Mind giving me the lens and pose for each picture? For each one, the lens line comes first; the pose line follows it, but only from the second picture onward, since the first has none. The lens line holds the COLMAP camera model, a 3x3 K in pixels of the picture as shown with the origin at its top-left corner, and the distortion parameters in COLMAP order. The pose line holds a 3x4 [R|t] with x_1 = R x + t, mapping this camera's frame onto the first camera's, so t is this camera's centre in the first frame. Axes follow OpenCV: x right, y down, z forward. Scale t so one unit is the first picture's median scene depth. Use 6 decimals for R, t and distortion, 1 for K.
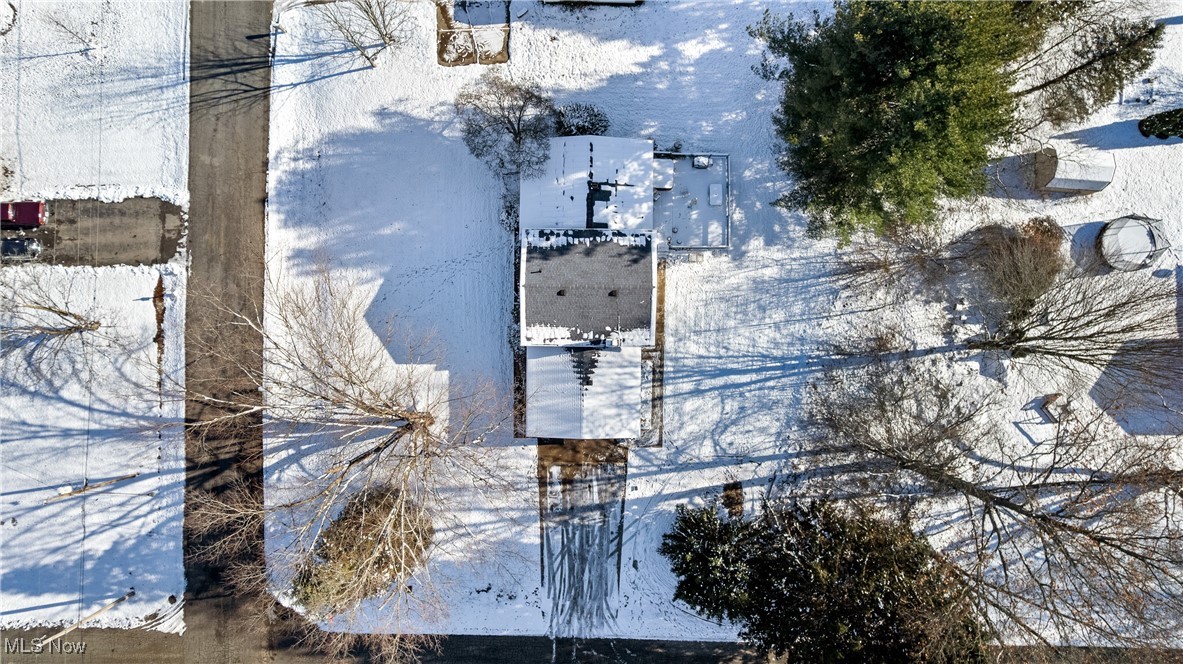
lens RADIAL K [[746.3, 0, 591.5], [0, 746.3, 332.0], [0, 0, 1]] dist [-0.003511, -0.000825]
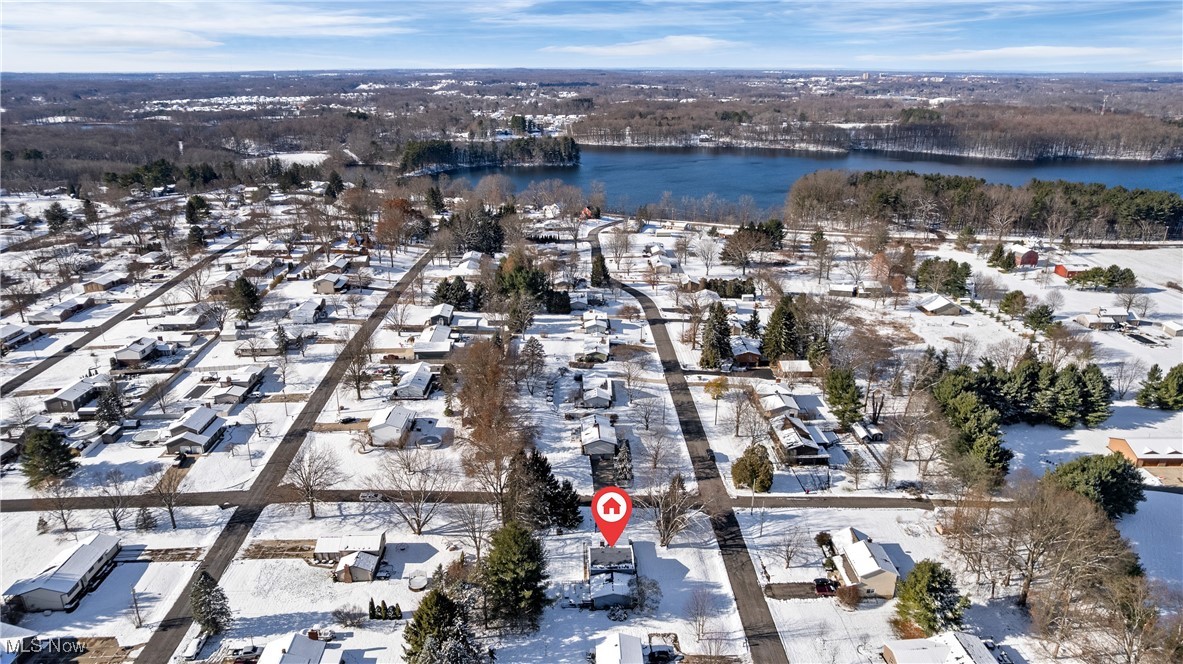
lens RADIAL K [[746.3, 0, 591.5], [0, 746.3, 332.0], [0, 0, 1]] dist [-0.003511, -0.000825]
pose [[-0.998926, 0.034220, -0.031232, 0.120980], [-0.040821, -0.331294, 0.942644, -2.327867], [0.021911, 0.942907, 0.332335, -0.776671]]
